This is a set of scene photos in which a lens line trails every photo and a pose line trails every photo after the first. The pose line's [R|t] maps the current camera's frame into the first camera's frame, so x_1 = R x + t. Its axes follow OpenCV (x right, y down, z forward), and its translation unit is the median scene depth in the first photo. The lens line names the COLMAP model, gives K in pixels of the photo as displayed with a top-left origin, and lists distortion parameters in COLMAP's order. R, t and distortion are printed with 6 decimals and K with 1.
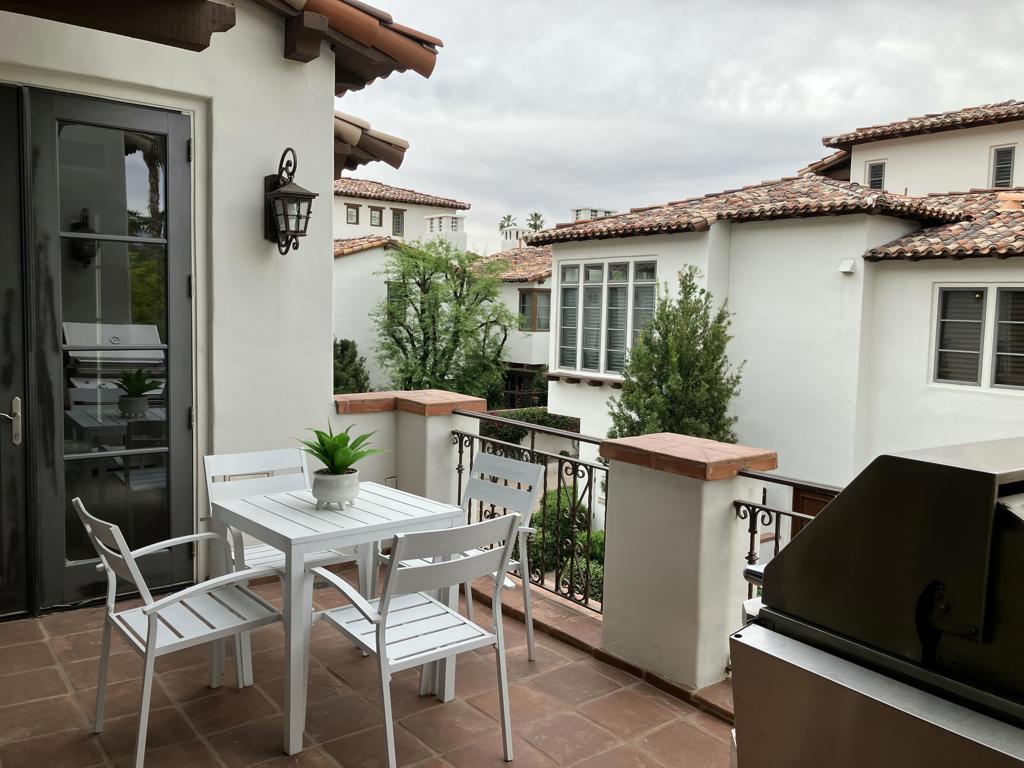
lens RADIAL K [[839.9, 0, 509.9], [0, 839.9, 373.3], [0, 0, 1]] dist [0.004960, -0.004009]
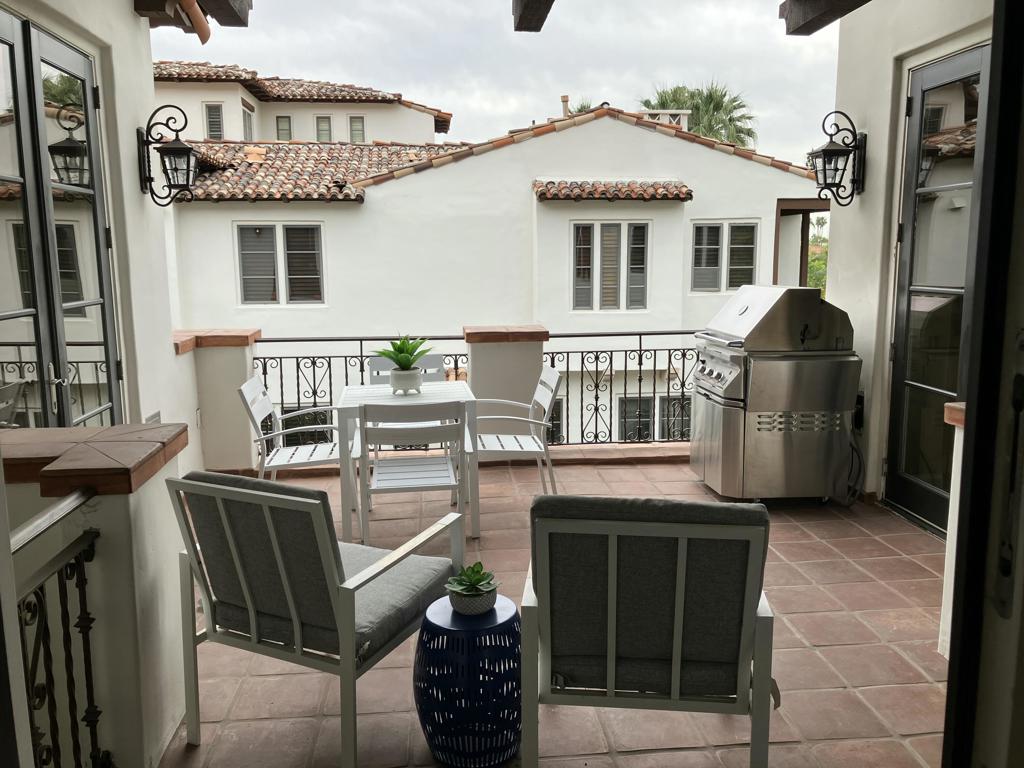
lens RADIAL K [[846.5, 0, 512.0], [0, 846.5, 384.0], [0, 0, 1]] dist [-0.004494, -0.007546]
pose [[0.519414, -0.163193, 0.838795, -0.351350], [0.088028, 0.986591, 0.137437, -0.009418], [-0.849976, 0.002450, 0.526815, 0.028133]]
